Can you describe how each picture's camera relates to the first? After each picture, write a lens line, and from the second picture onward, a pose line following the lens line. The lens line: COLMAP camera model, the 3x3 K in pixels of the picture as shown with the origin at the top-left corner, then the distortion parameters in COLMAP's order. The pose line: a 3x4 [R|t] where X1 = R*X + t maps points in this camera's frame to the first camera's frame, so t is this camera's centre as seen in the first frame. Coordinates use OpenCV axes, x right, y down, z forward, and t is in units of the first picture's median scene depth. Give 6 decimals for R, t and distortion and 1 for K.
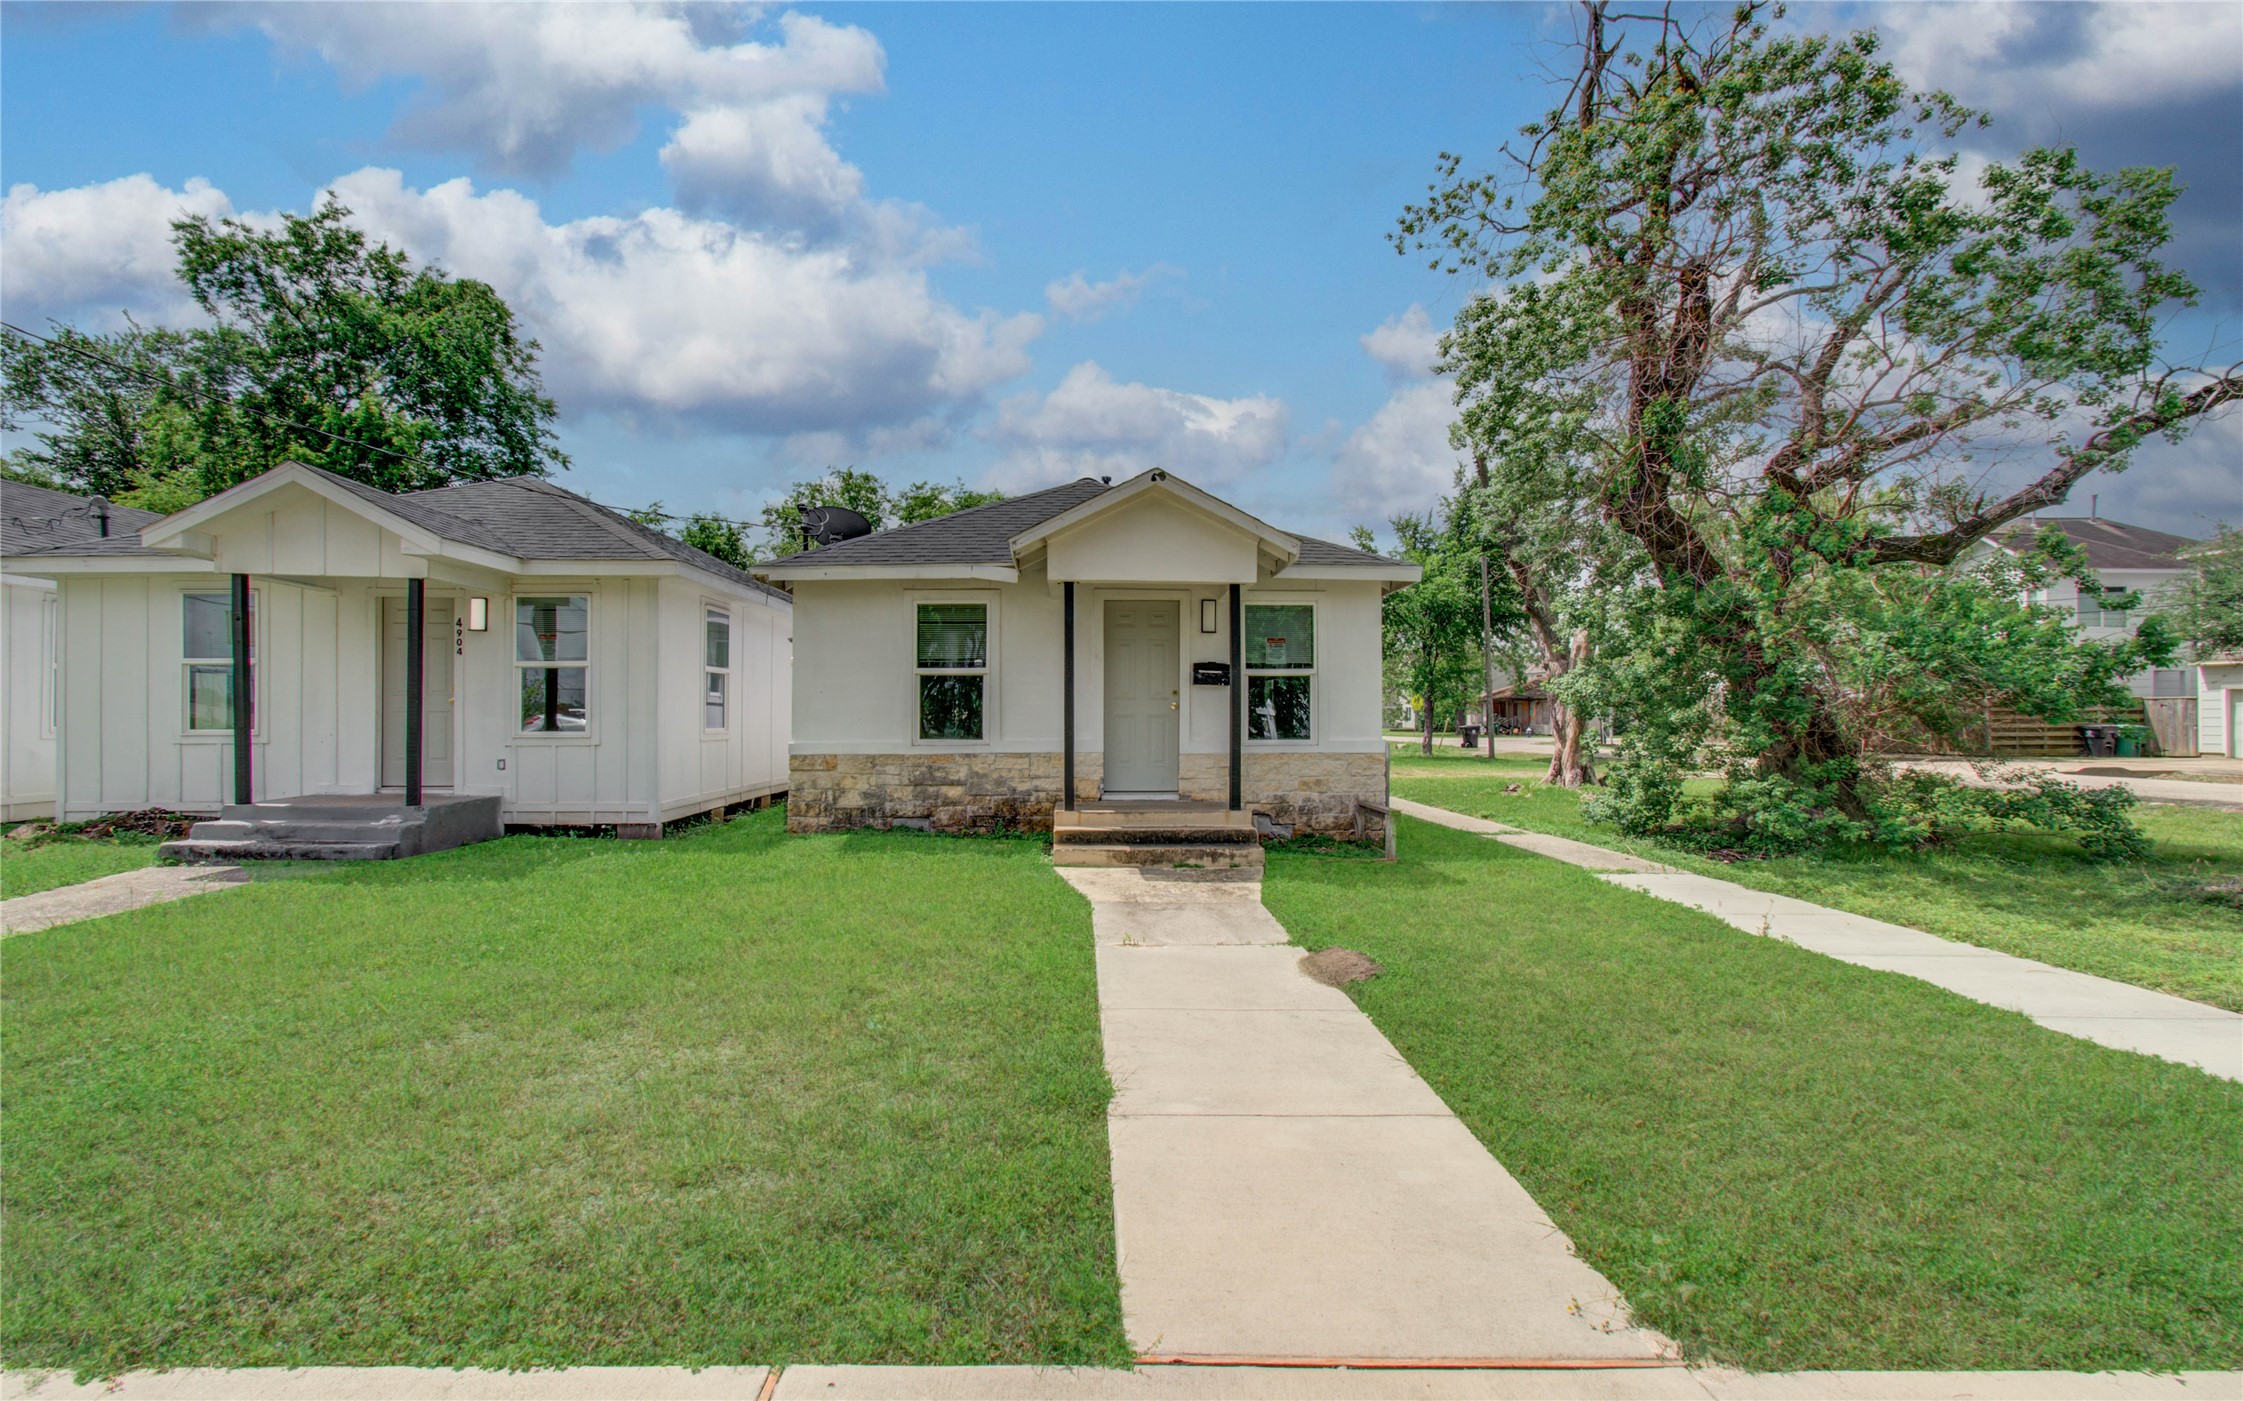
lens RADIAL K [[1000.4, 0, 1120.1], [0, 1000.4, 723.8], [0, 0, 1]] dist [-0.002120, 0.000079]
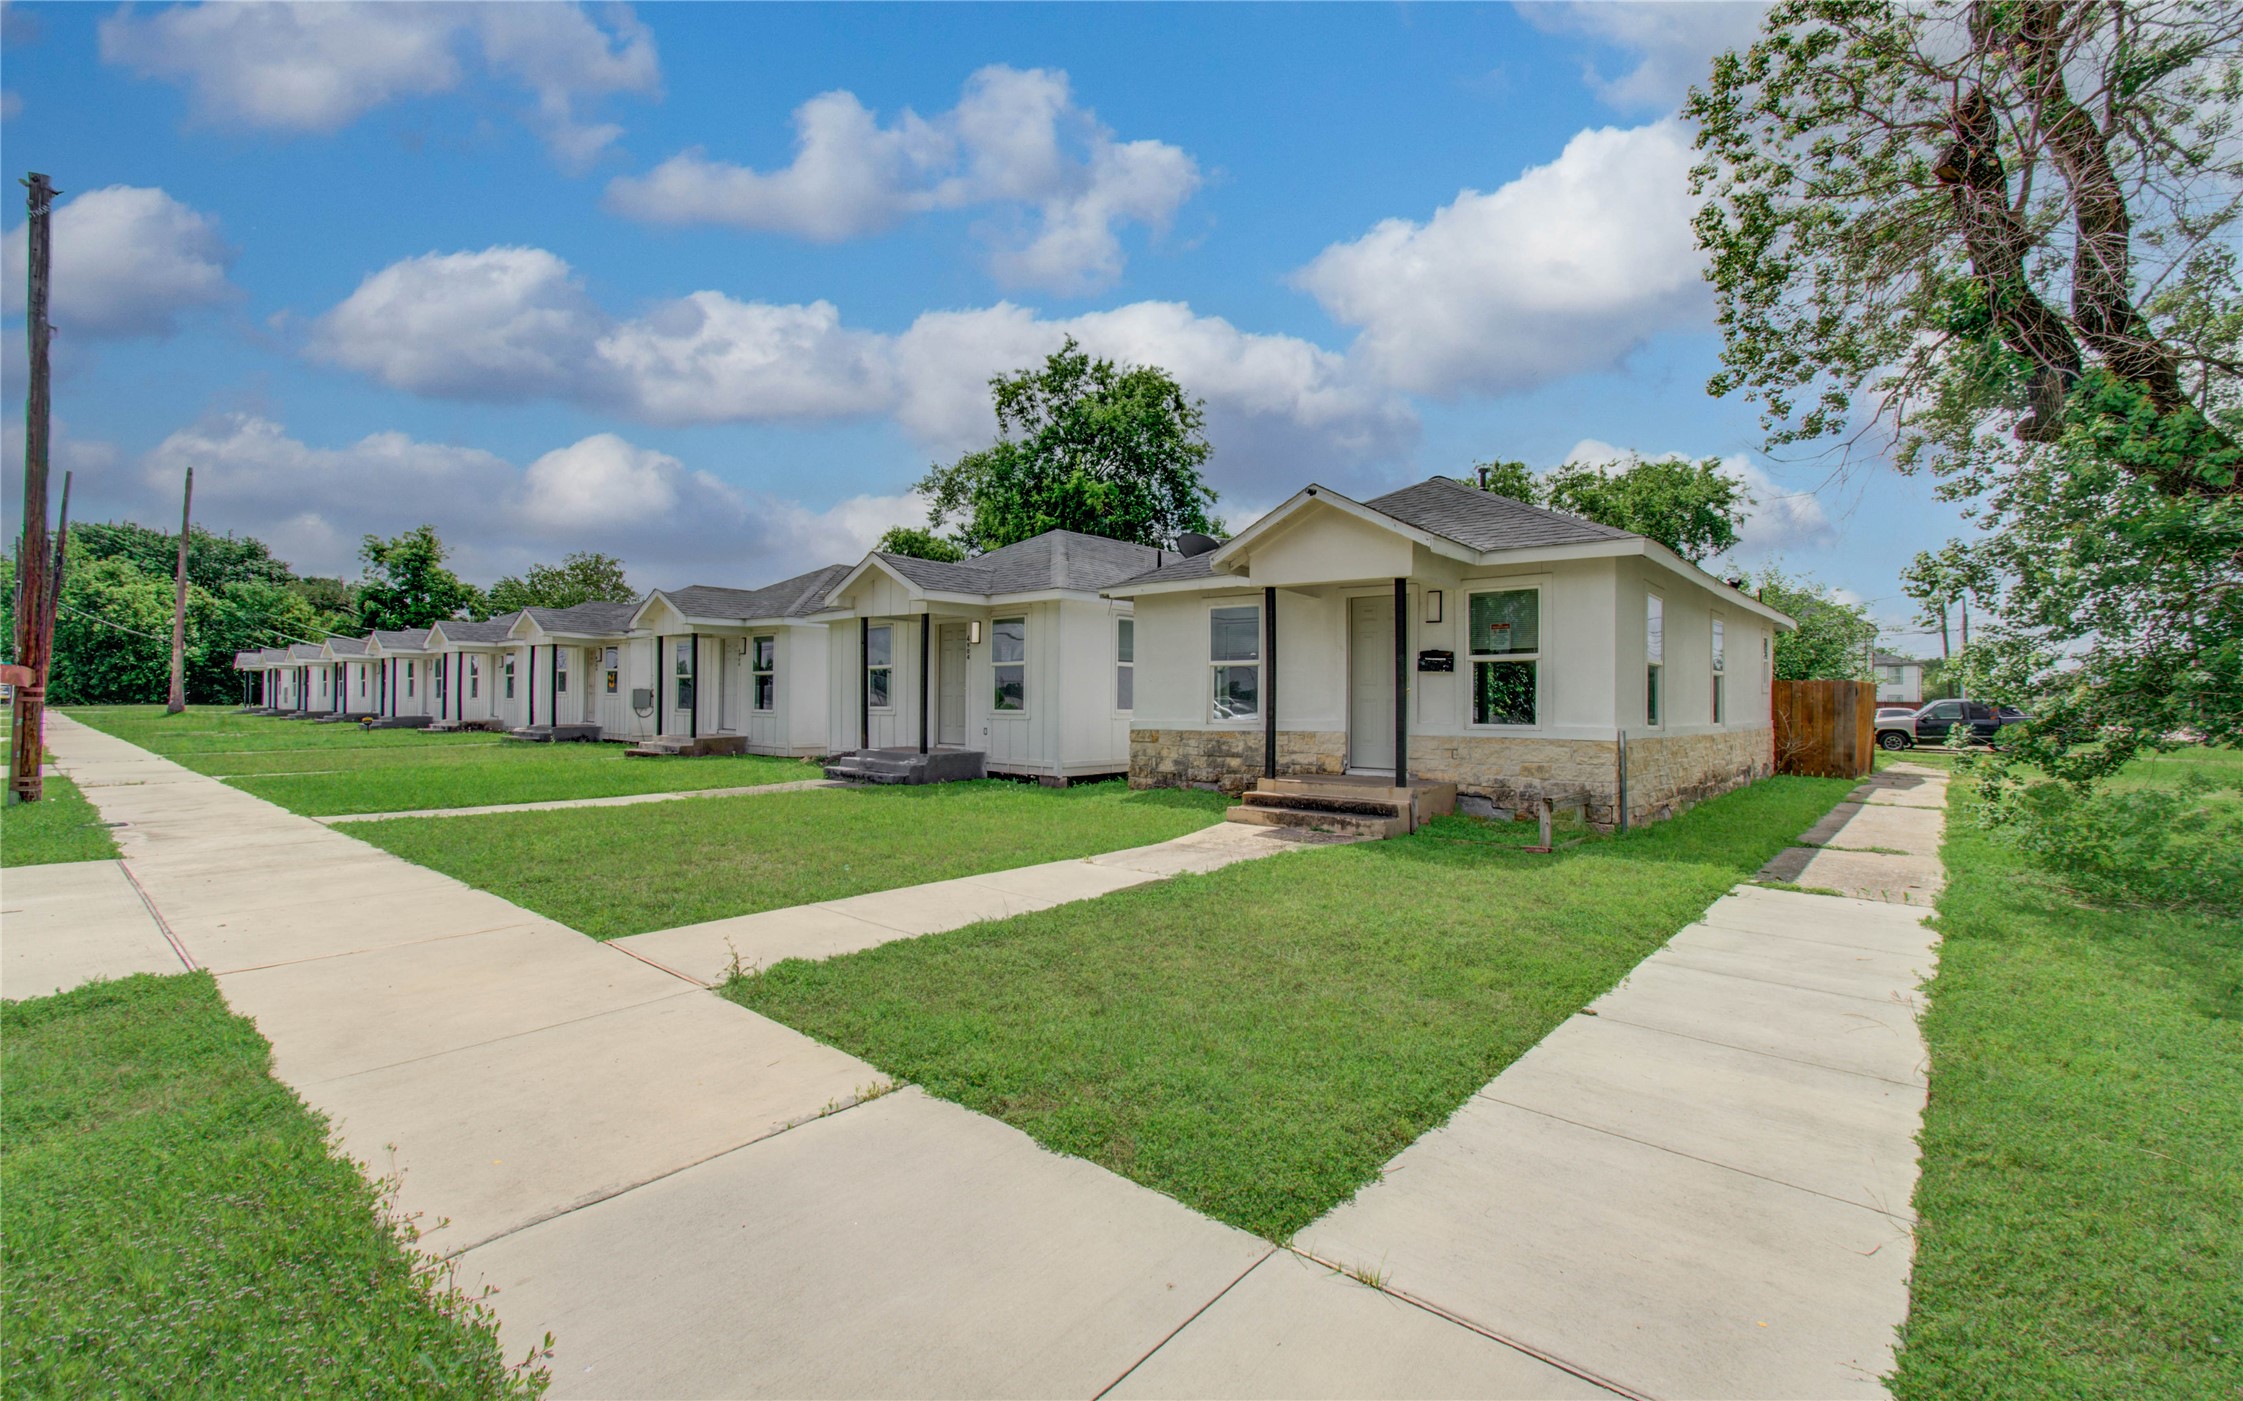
lens RADIAL K [[1005.3, 0, 1127.4], [0, 1005.3, 700.5], [0, 0, 1]] dist [-0.000998, 0.000008]
pose [[0.750991, 0.002403, -0.660308, 0.523442], [-0.012607, 0.999863, -0.010700, 0.007047], [0.660192, 0.016360, 0.750919, -0.008044]]
